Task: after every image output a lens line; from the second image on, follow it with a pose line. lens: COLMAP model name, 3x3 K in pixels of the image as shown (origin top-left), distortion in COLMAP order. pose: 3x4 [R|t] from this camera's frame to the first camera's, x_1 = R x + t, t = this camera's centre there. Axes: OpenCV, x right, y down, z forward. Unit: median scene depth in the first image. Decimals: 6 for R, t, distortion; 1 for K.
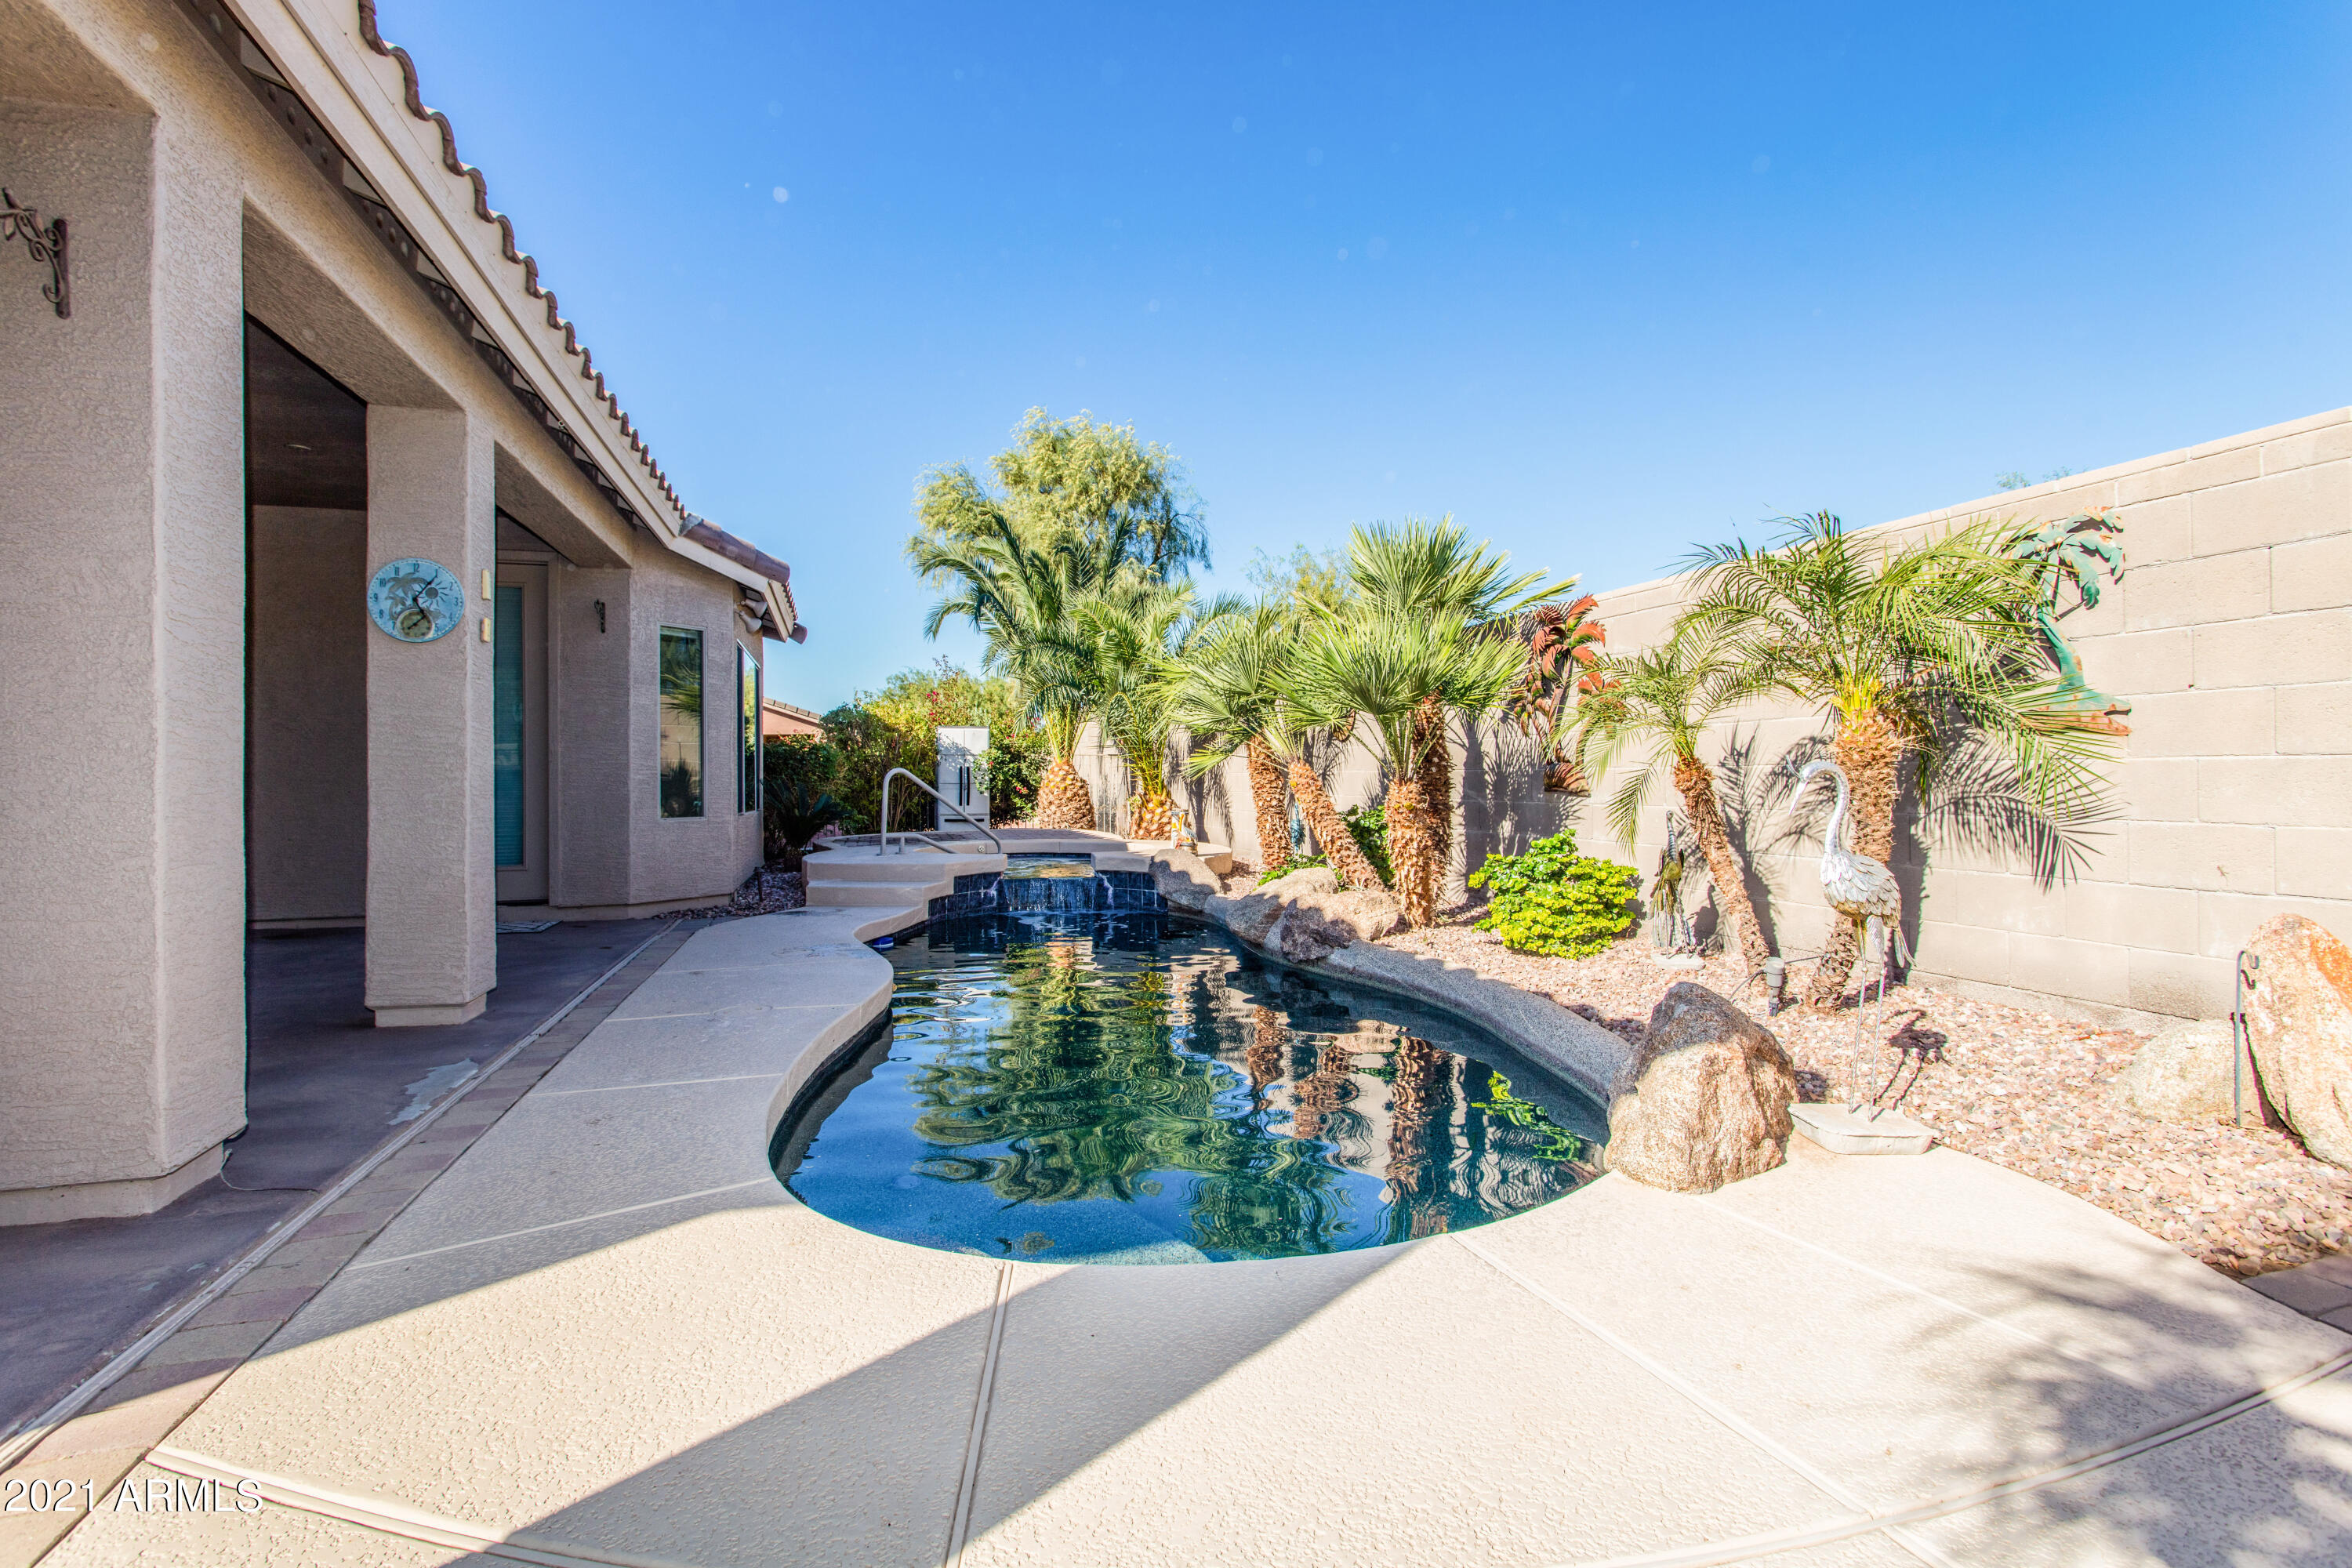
lens RADIAL K [[1132.6, 0, 1178.4], [0, 1132.6, 775.3], [0, 0, 1]] dist [-0.001303, 0.002264]
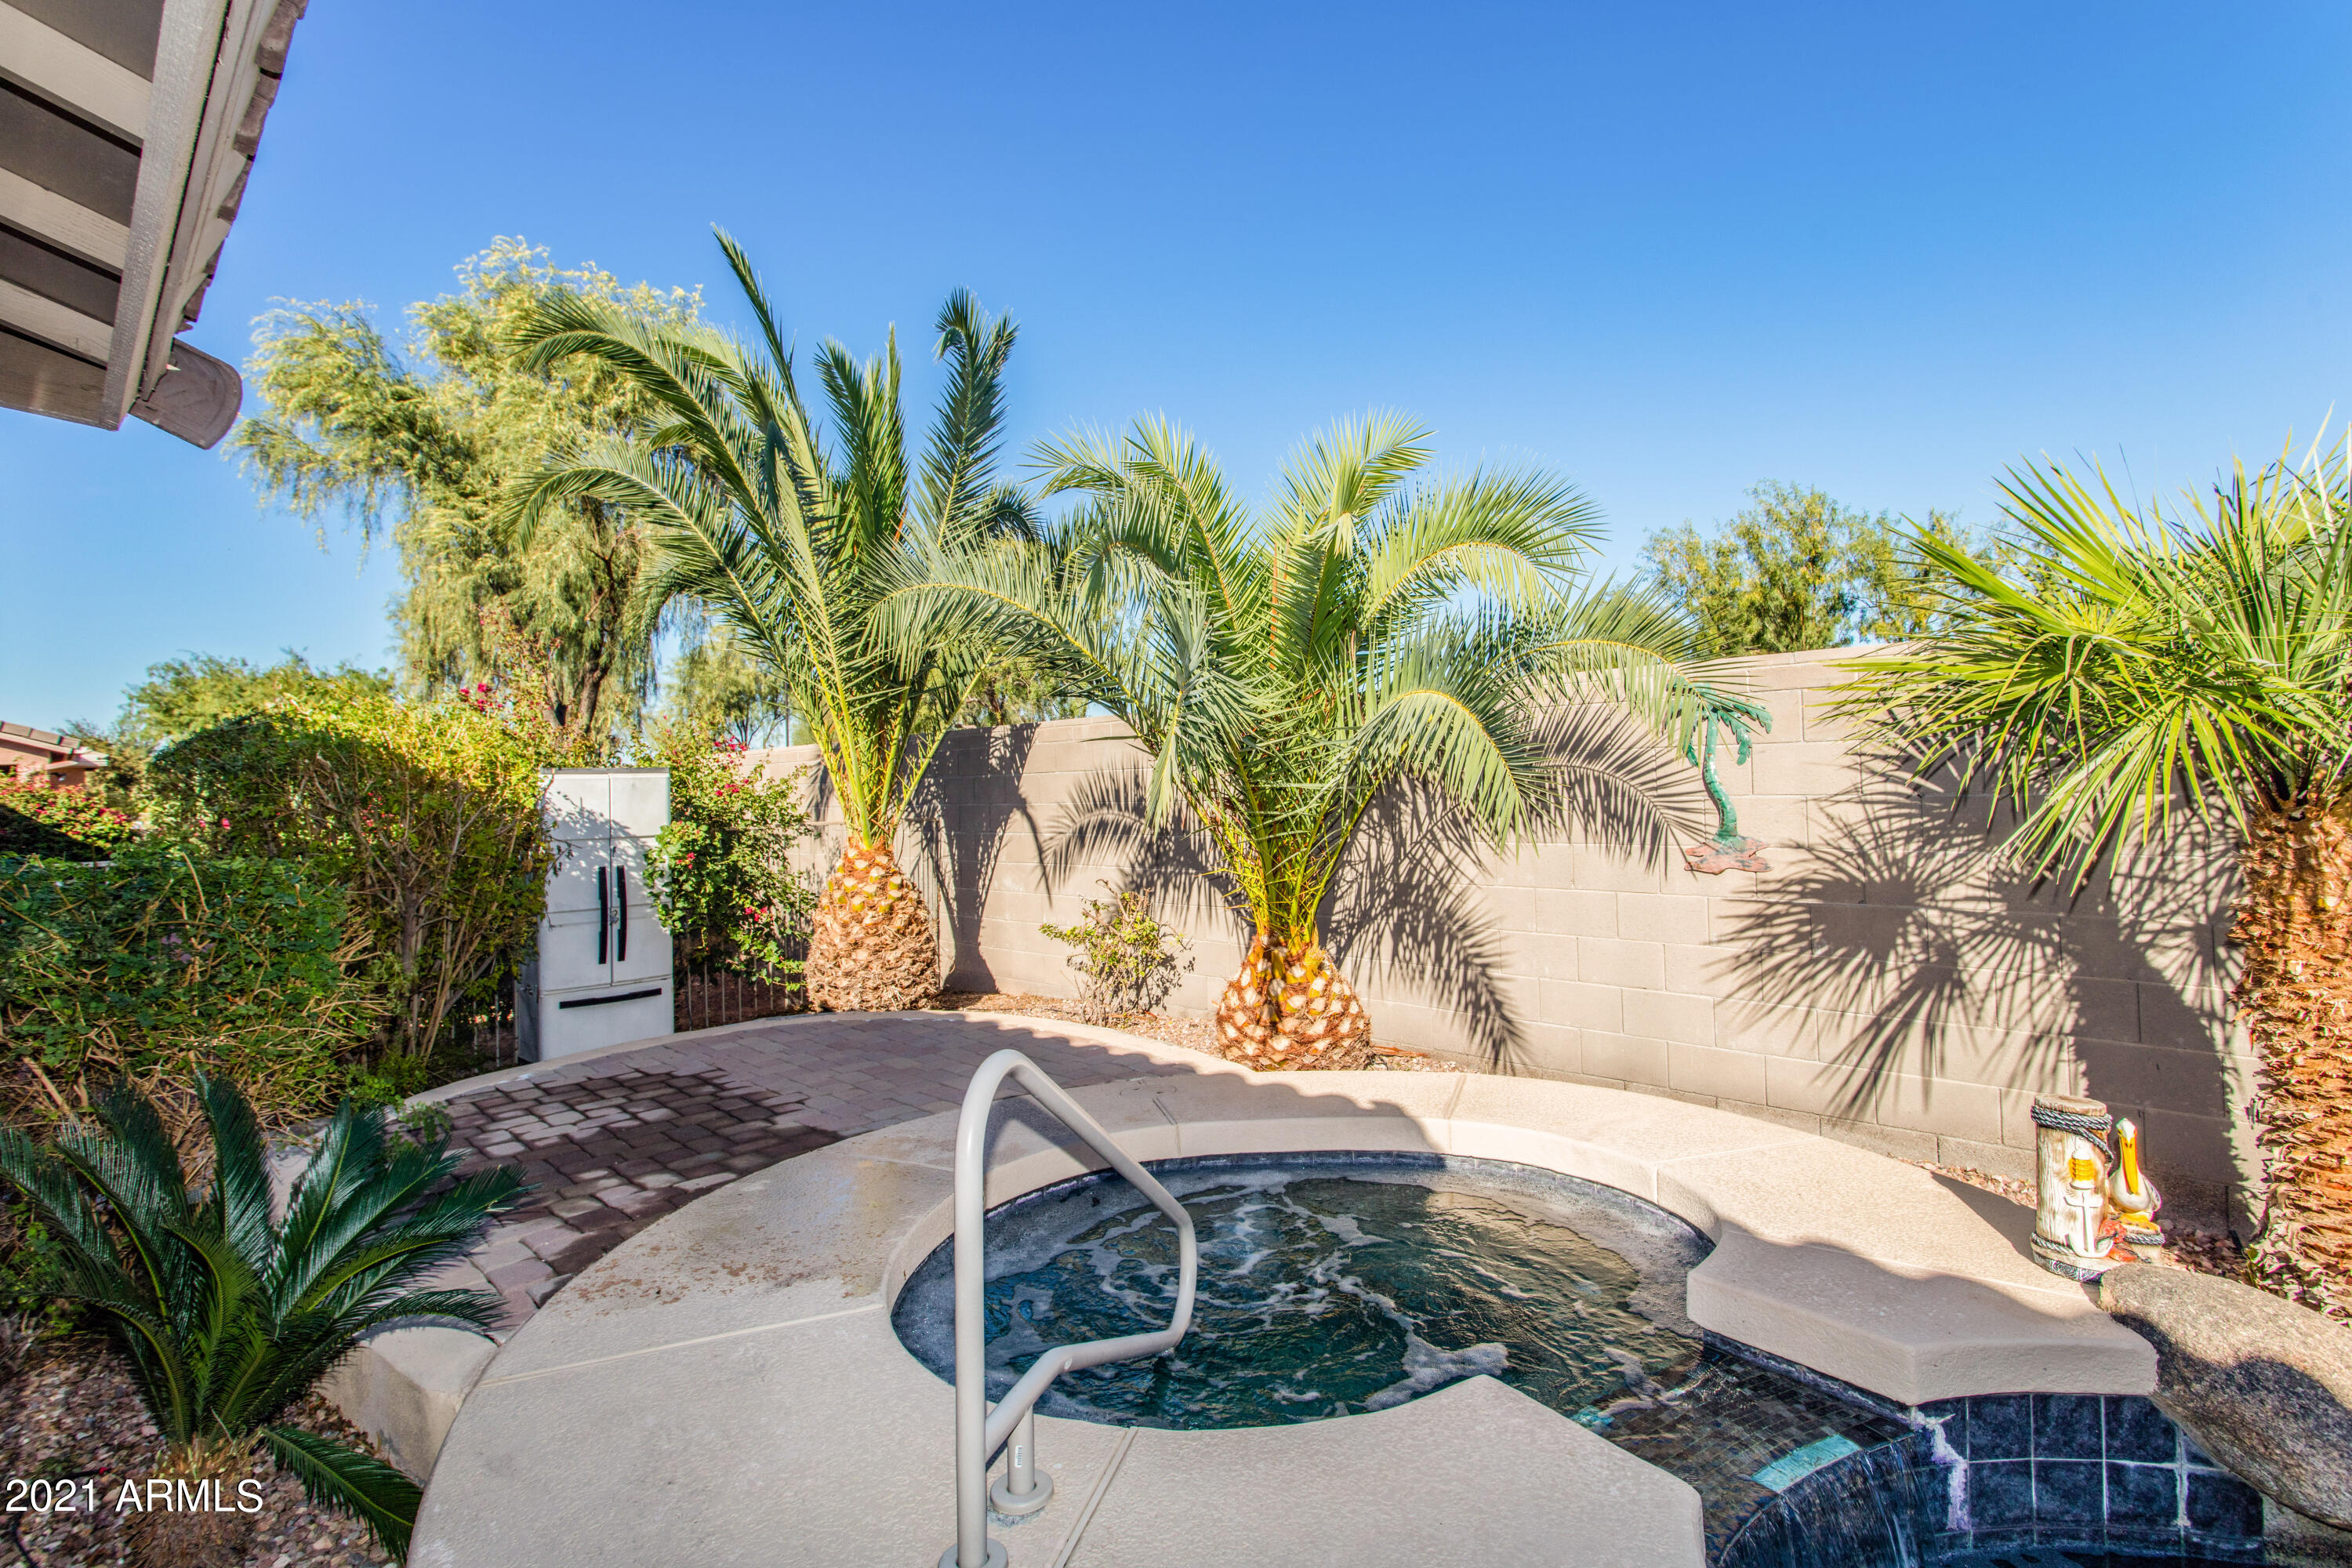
lens RADIAL K [[1132.6, 0, 1173.8], [0, 1132.6, 767.5], [0, 0, 1]] dist [-0.001303, 0.002264]
pose [[0.875173, -0.013250, 0.483628, -0.256859], [0.021005, 0.999723, -0.010621, -0.043362], [-0.483353, 0.019454, 0.875209, 0.666488]]
